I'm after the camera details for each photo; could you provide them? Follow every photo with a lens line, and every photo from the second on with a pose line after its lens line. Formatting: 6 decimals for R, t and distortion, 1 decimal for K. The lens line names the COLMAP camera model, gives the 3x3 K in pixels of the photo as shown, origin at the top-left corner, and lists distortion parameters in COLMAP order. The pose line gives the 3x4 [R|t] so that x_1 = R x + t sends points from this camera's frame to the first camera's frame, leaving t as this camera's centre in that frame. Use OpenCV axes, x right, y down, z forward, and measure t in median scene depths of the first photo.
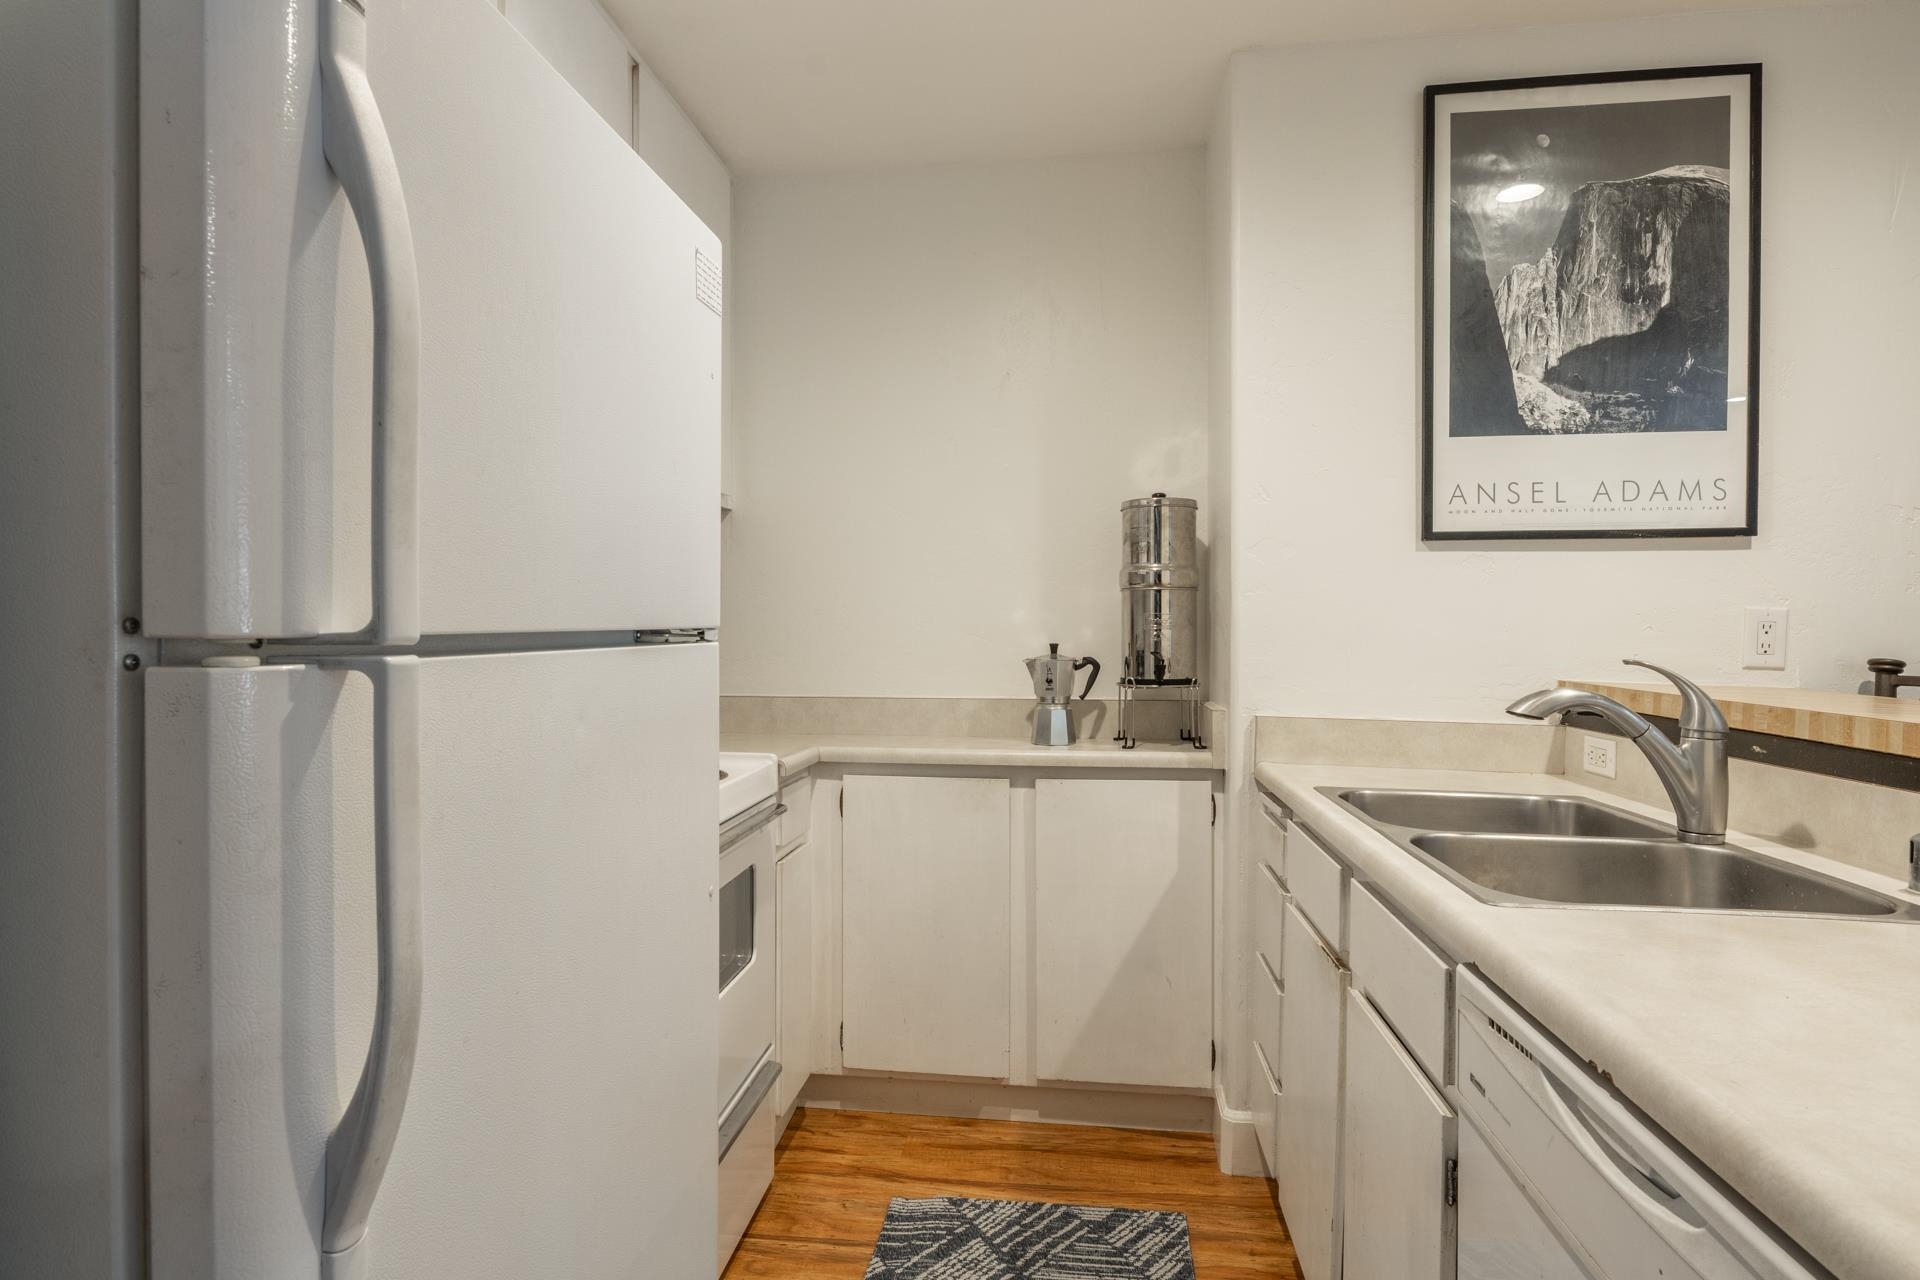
lens RADIAL K [[1034.8, 0, 941.6], [0, 1034.8, 636.0], [0, 0, 1]] dist [-0.001765, -0.001208]
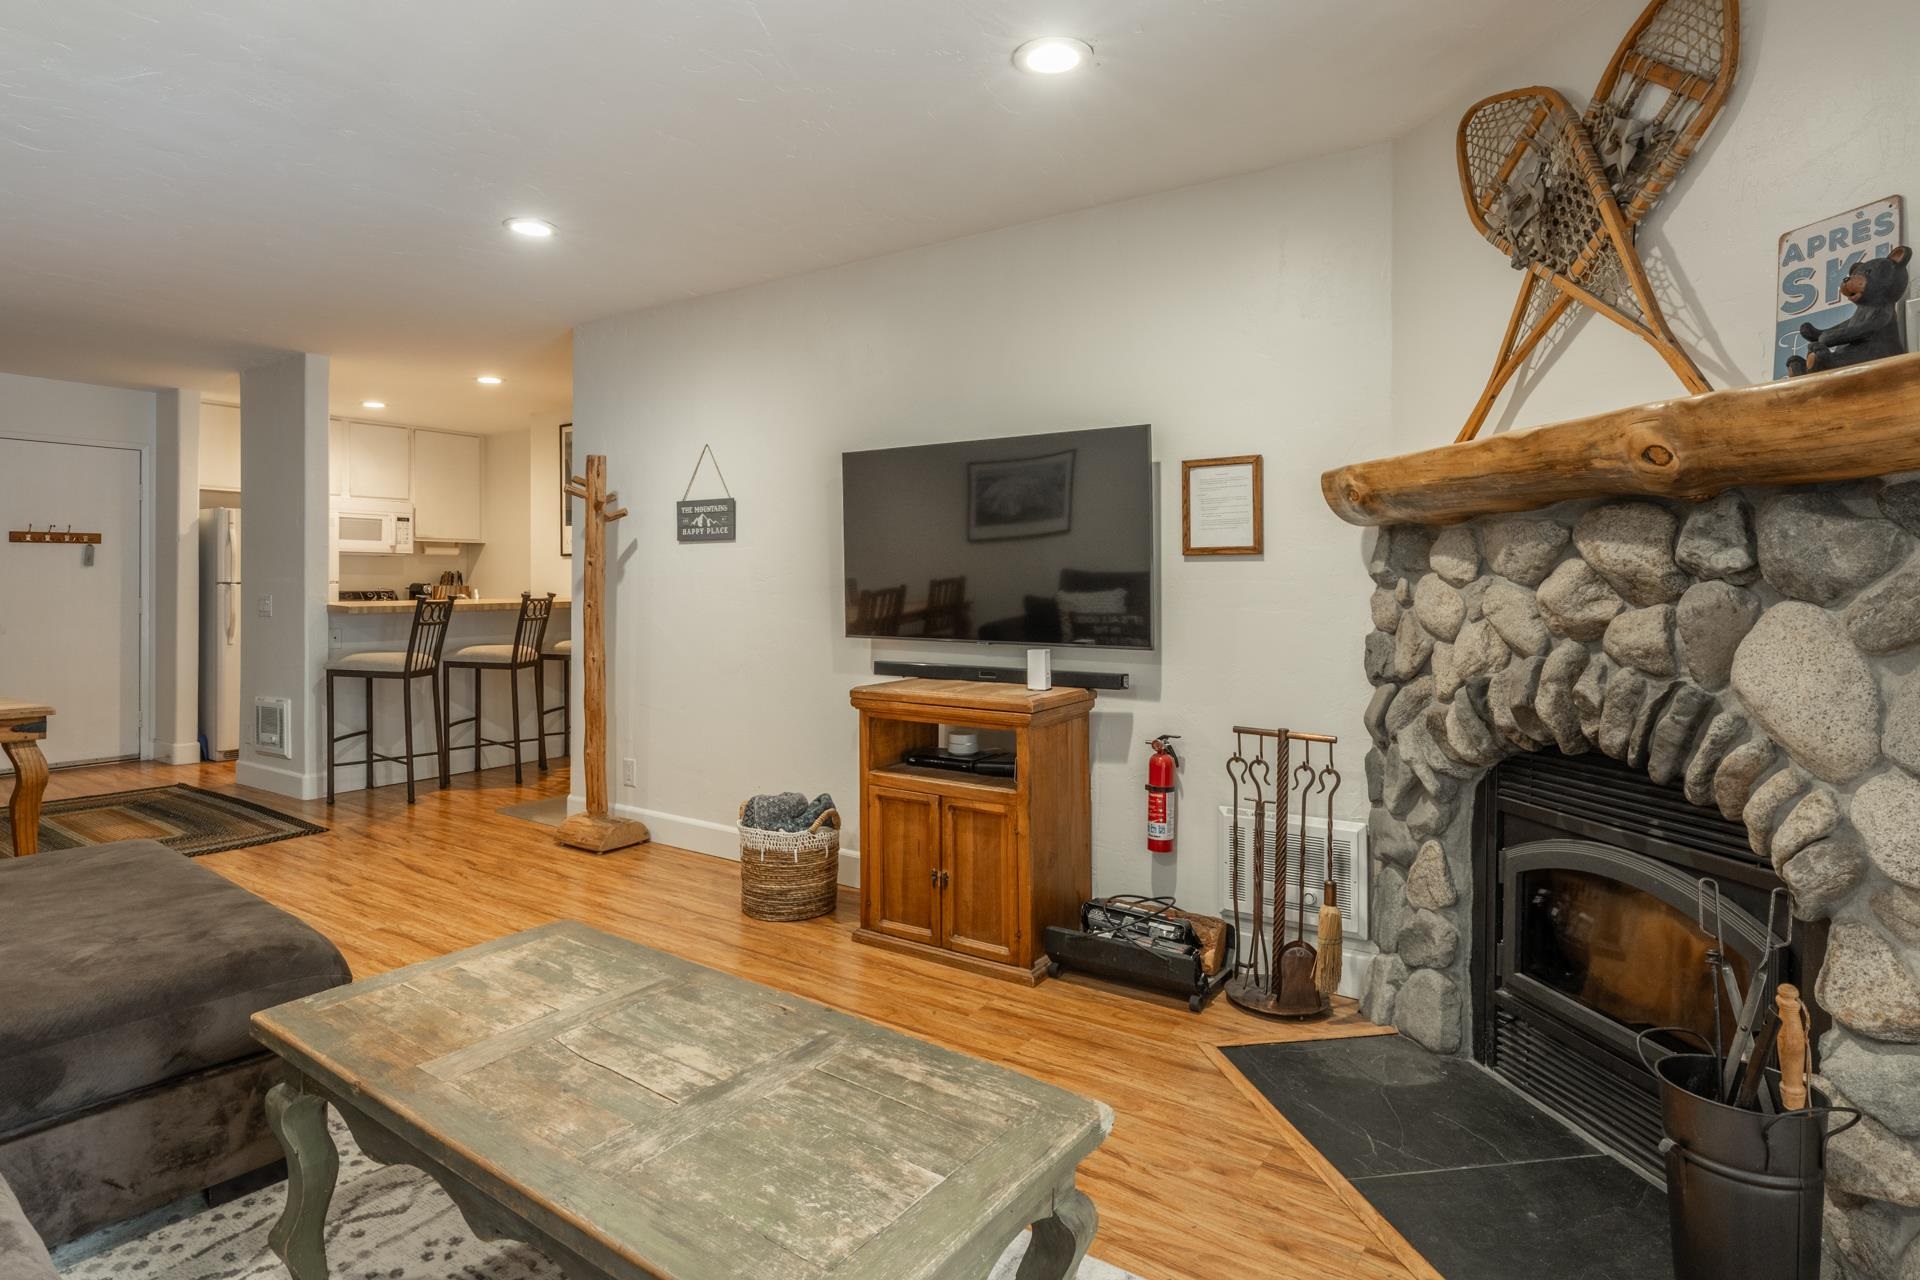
lens RADIAL K [[1034.8, 0, 926.0], [0, 1034.8, 573.8], [0, 0, 1]] dist [-0.001765, -0.001208]
pose [[0.888771, -0.003049, -0.458342, 3.210238], [-0.004365, 0.999876, -0.015116, 0.013148], [0.458332, 0.015435, 0.888647, -1.540113]]
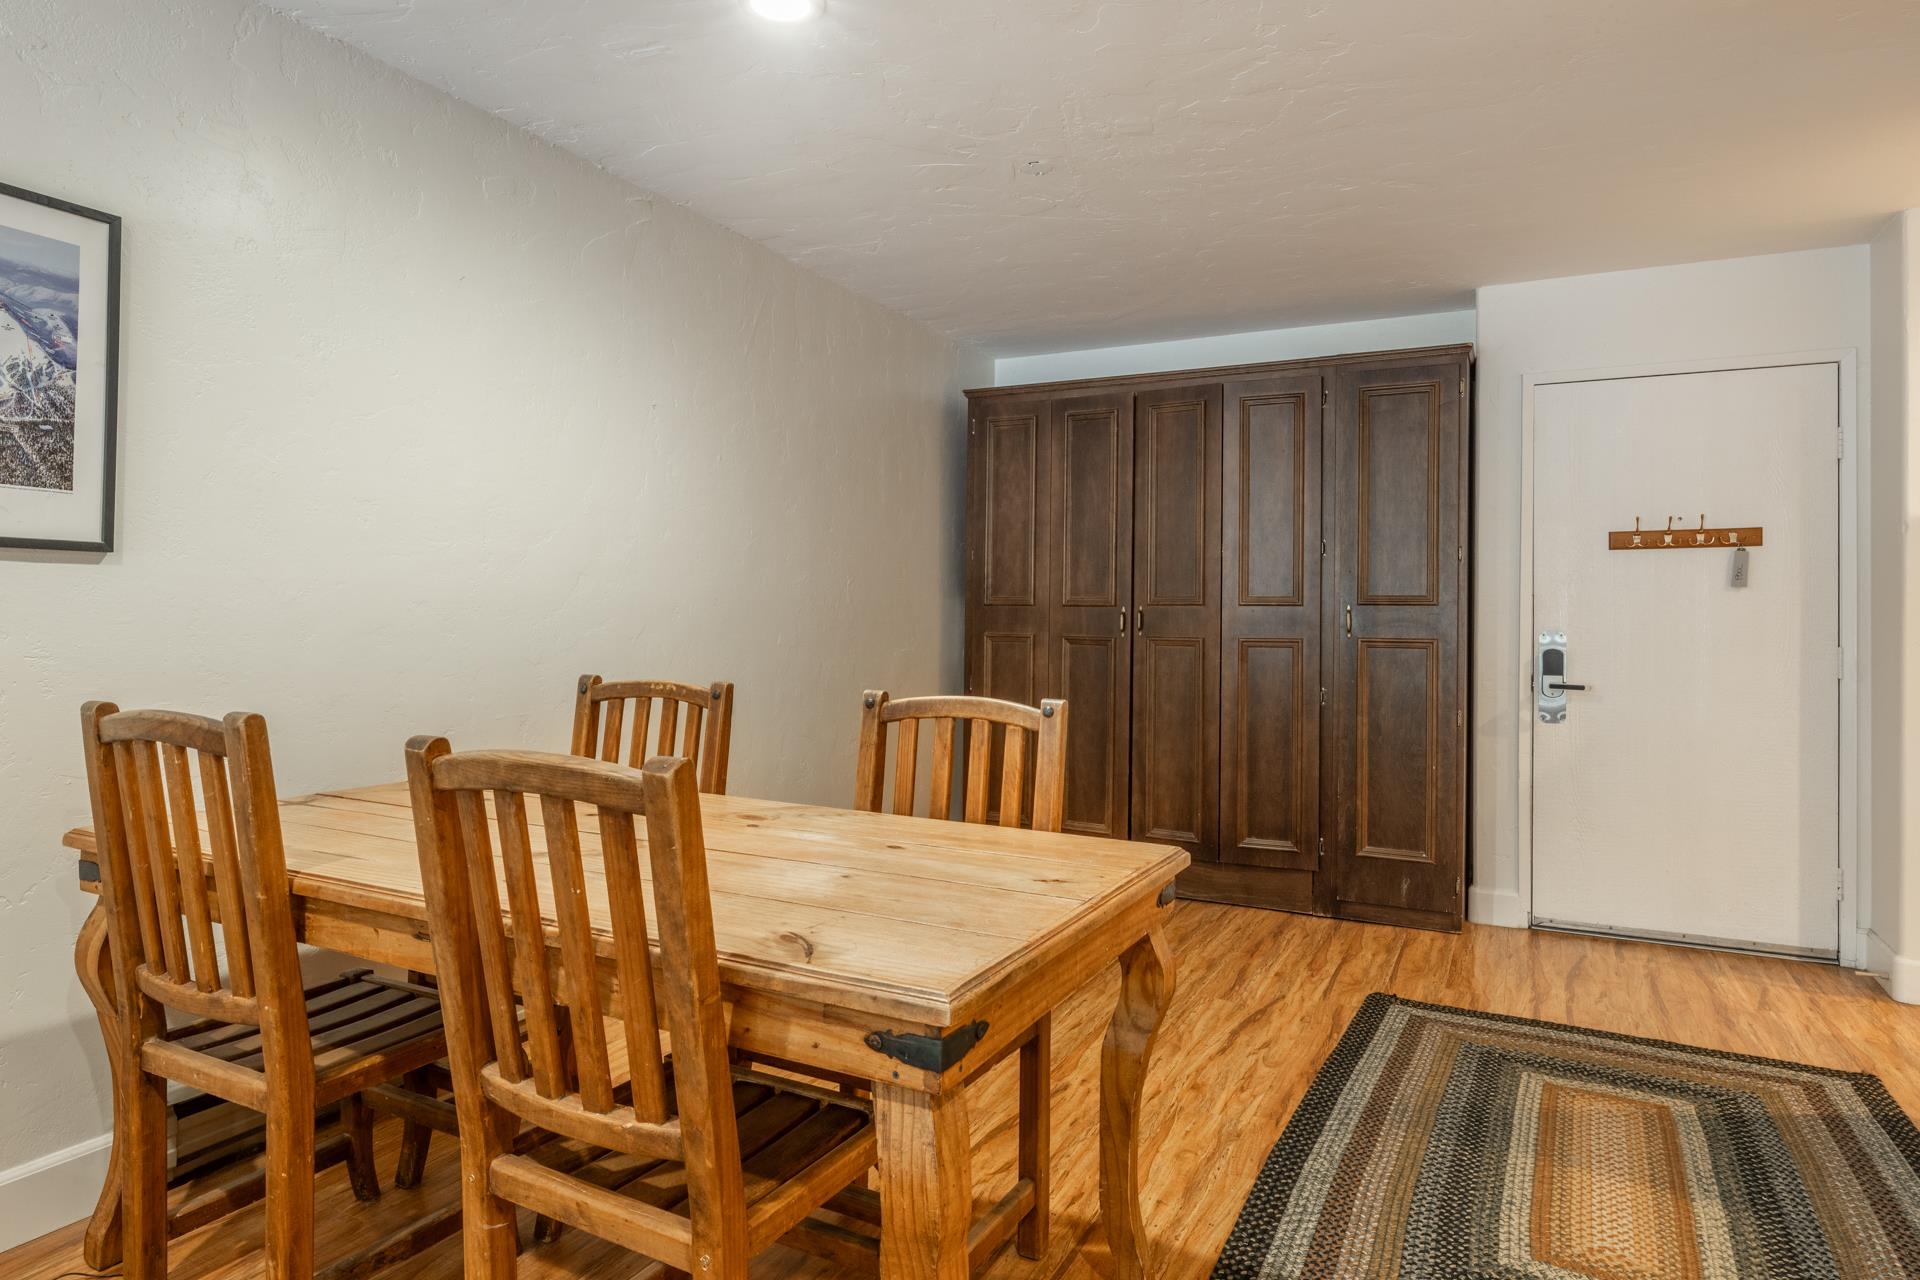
lens RADIAL K [[1168.9, 0, 927.4], [0, 1168.9, 600.1], [0, 0, 1]] dist [-0.015615, 0.011792]
pose [[-0.334478, -0.018062, -0.942230, 1.785978], [-0.015597, 0.999785, -0.013629, 0.021811], [0.942274, 0.010137, -0.334688, -0.549140]]
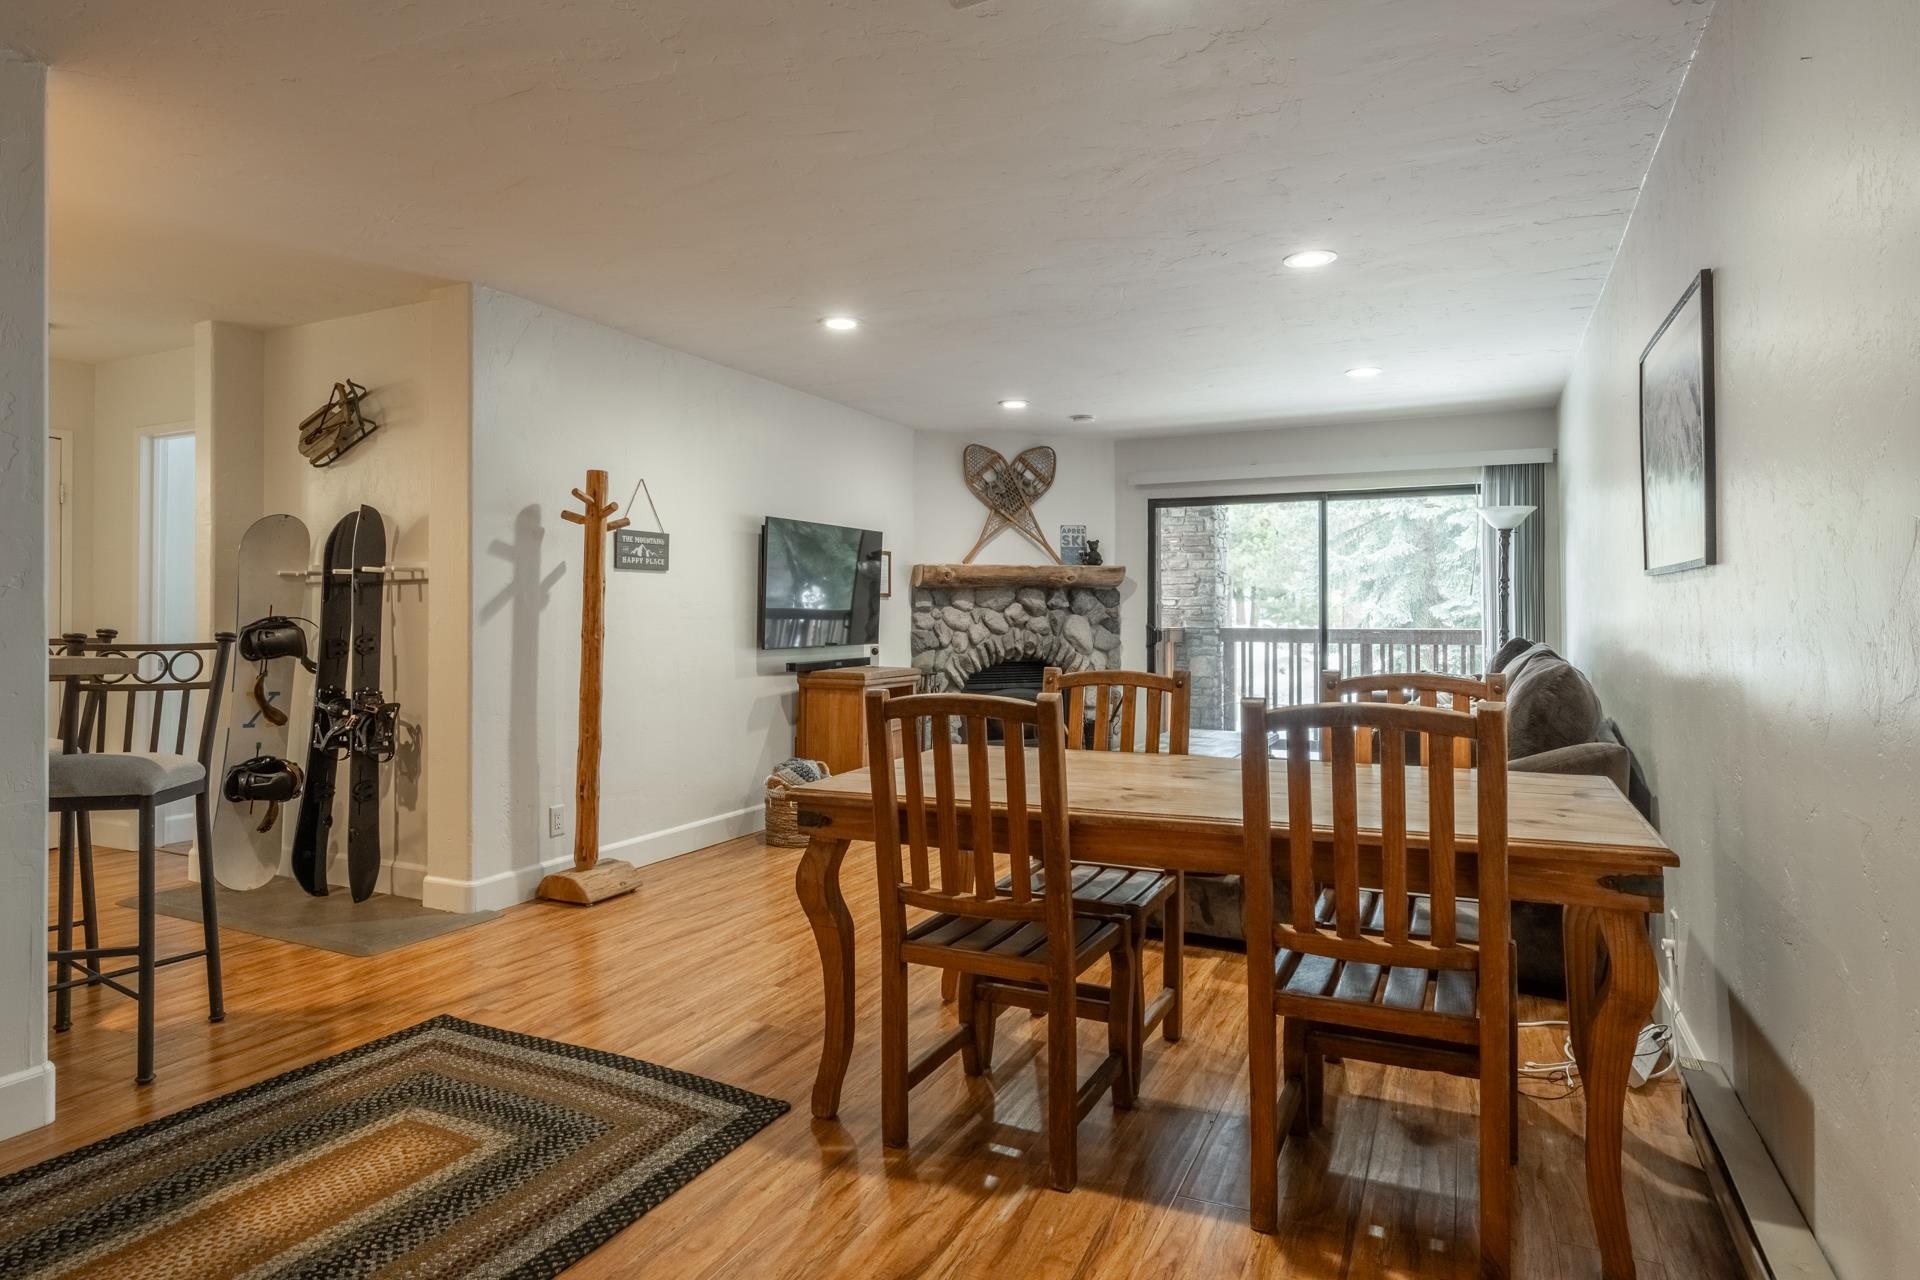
lens RADIAL K [[1094.4, 0, 921.7], [0, 1094.4, 603.8], [0, 0, 1]] dist [0.004574, -0.005048]
pose [[0.315722, 0.008241, 0.948816, -0.253152], [0.009792, 0.999881, -0.011943, 0.023036], [-0.948801, 0.013061, 0.315603, -1.174113]]
